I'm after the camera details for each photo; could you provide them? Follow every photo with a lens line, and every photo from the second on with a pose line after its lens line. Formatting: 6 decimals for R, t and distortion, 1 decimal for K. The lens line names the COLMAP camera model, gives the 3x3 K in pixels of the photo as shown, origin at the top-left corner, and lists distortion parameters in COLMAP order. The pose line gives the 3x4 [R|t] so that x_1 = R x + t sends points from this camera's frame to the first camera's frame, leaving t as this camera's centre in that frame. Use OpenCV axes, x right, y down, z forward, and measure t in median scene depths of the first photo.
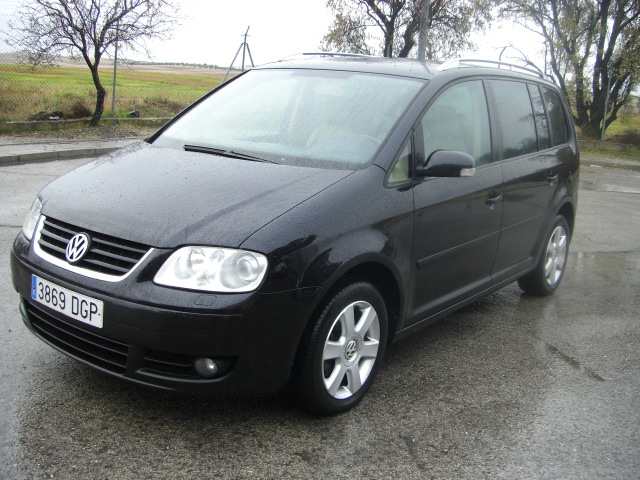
lens RADIAL K [[712.7, 0, 320.0], [0, 712.7, 240.0], [0, 0, 1]] dist [-0.159469, 0.063427]
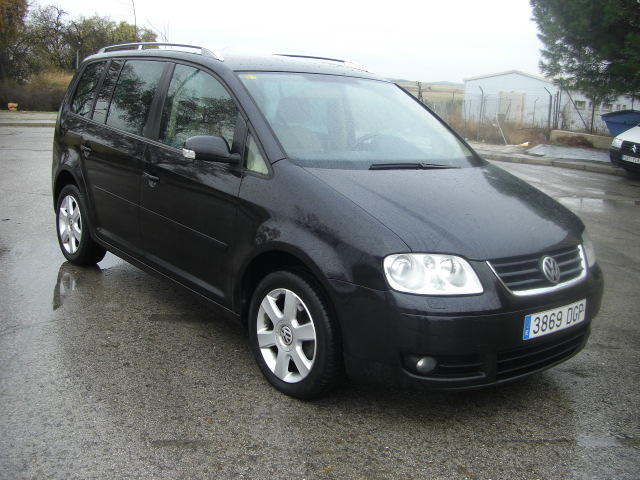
lens RADIAL K [[687.9, 0, 320.0], [0, 687.9, 240.0], [0, 0, 1]] dist [-0.123305, 0.021459]
pose [[0.231805, -0.259291, 0.937568, -1.409325], [0.153994, 0.961448, 0.227822, -0.329690], [-0.960496, 0.091570, 0.262798, 1.062886]]
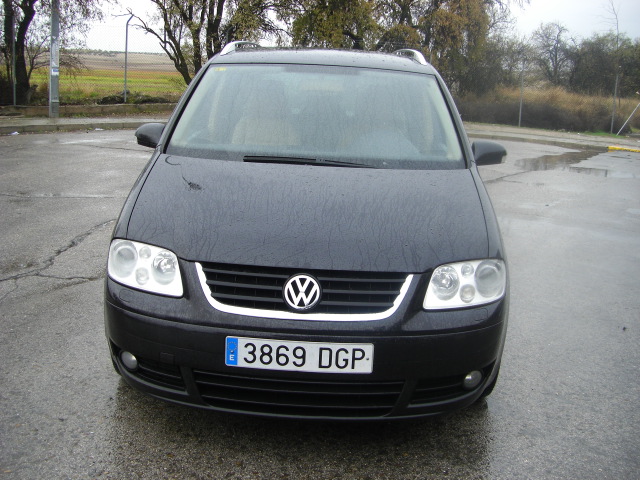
lens RADIAL K [[687.9, 0, 320.0], [0, 687.9, 240.0], [0, 0, 1]] dist [-0.123305, 0.021459]
pose [[0.810164, -0.162728, 0.563164, -0.790379], [0.128275, 0.986628, 0.100553, -0.133050], [-0.571996, -0.009225, 0.820204, 0.300065]]
